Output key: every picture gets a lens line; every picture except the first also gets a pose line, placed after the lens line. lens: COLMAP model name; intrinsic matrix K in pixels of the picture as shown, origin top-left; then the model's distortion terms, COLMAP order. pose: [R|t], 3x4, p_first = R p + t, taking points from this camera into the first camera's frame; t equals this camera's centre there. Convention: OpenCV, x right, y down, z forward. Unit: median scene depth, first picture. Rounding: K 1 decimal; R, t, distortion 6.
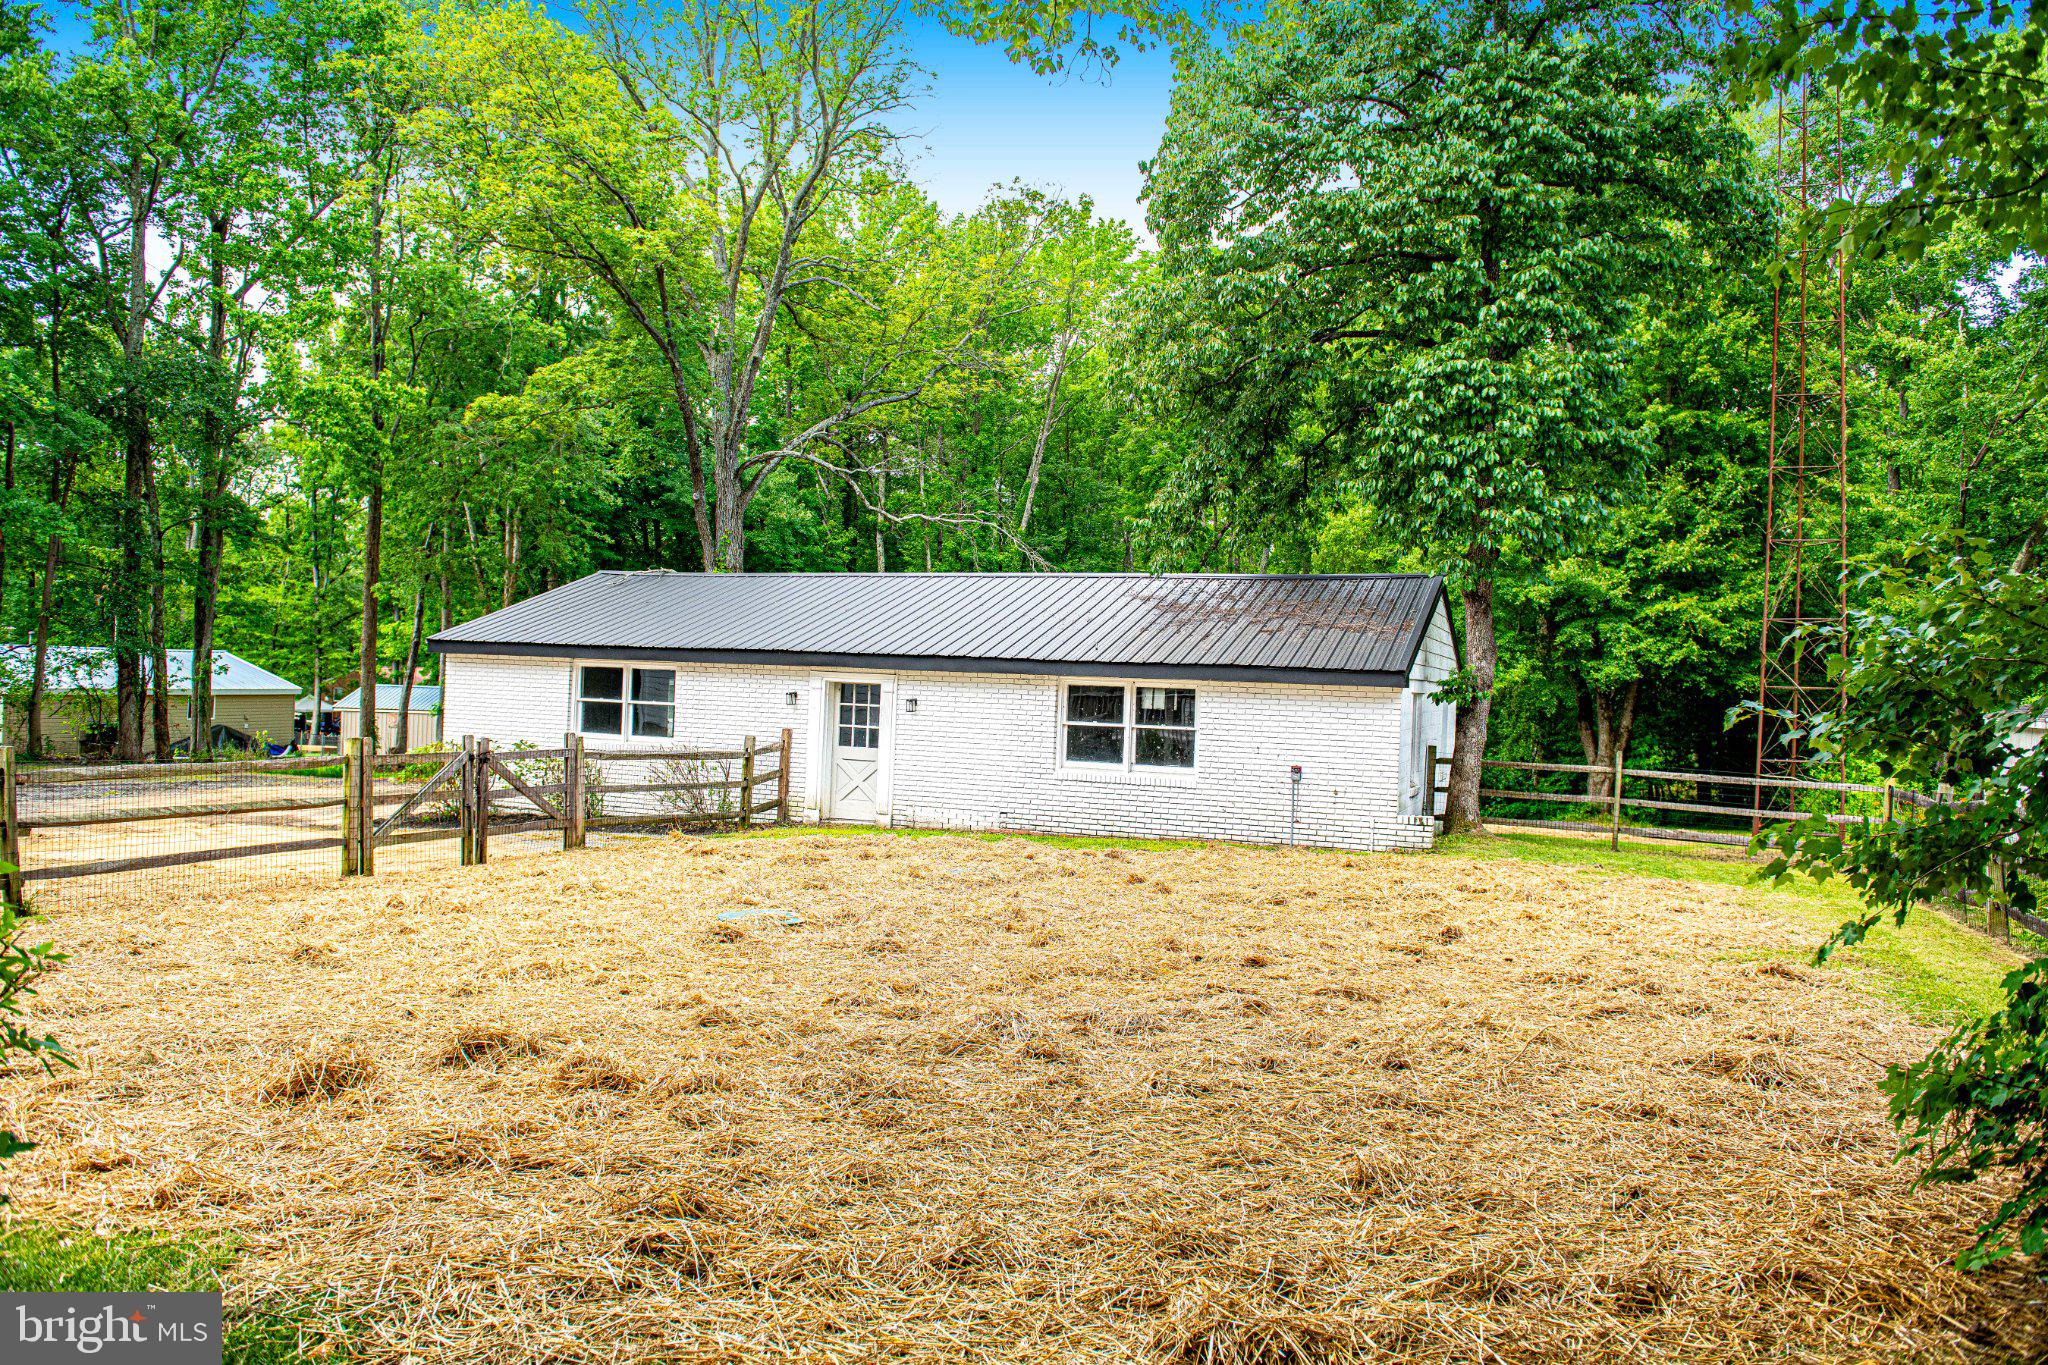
lens RADIAL K [[1475.9, 0, 1022.1], [0, 1475.9, 680.7], [0, 0, 1]] dist [-0.023009, -0.004770]
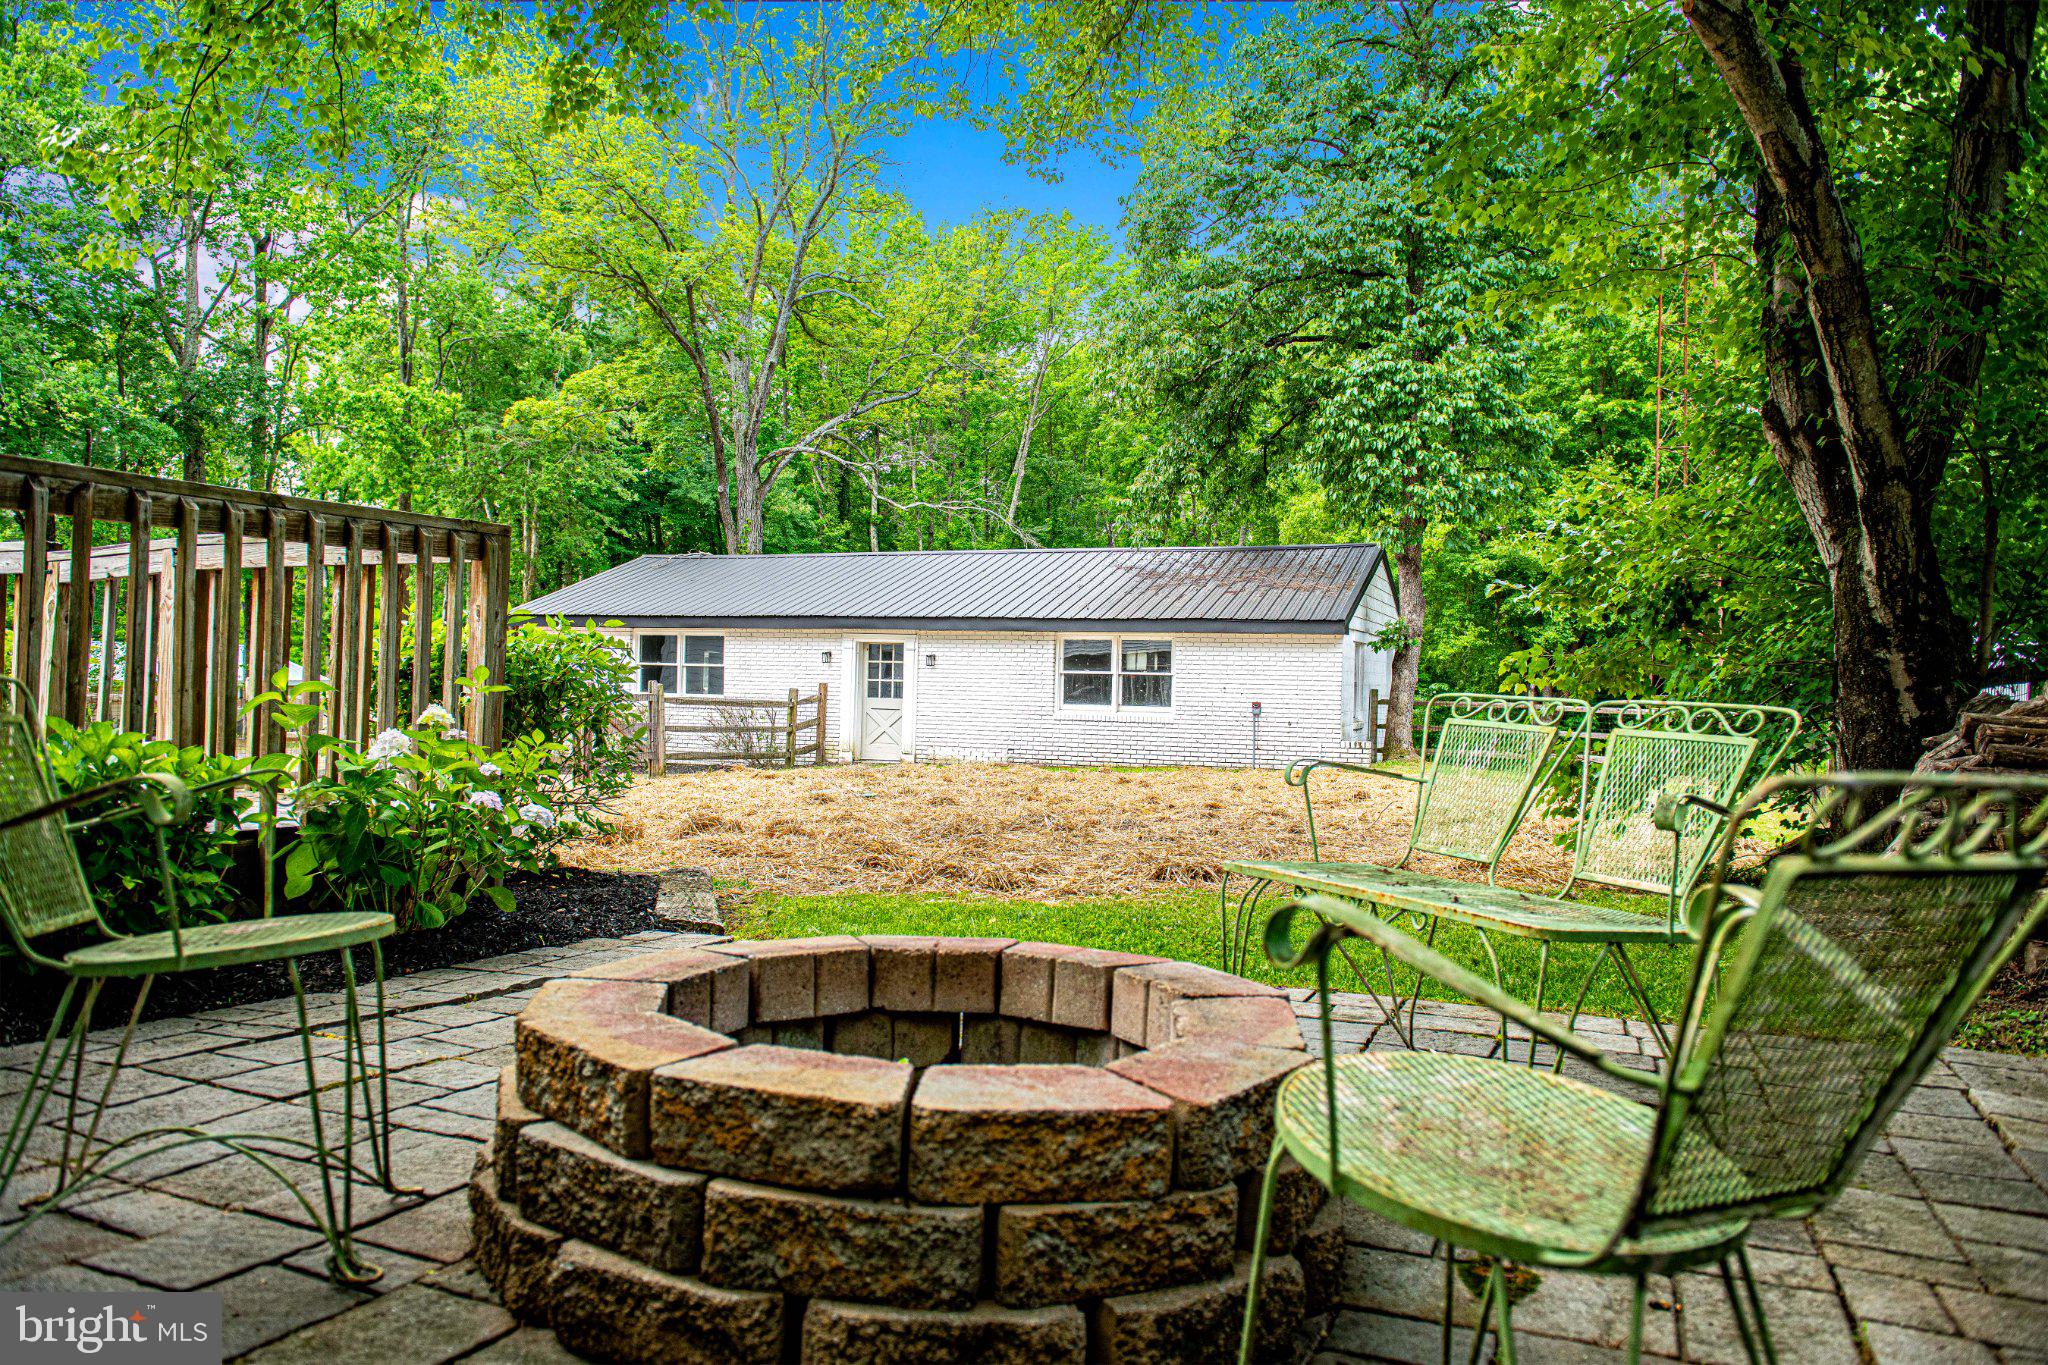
lens RADIAL K [[1475.9, 0, 1017.1], [0, 1475.9, 679.3], [0, 0, 1]] dist [-0.023009, -0.004770]
pose [[0.999859, -0.014505, 0.008412, -0.015703], [0.014493, 0.999894, 0.001554, 0.030032], [-0.008433, -0.001432, 0.999963, -0.169597]]
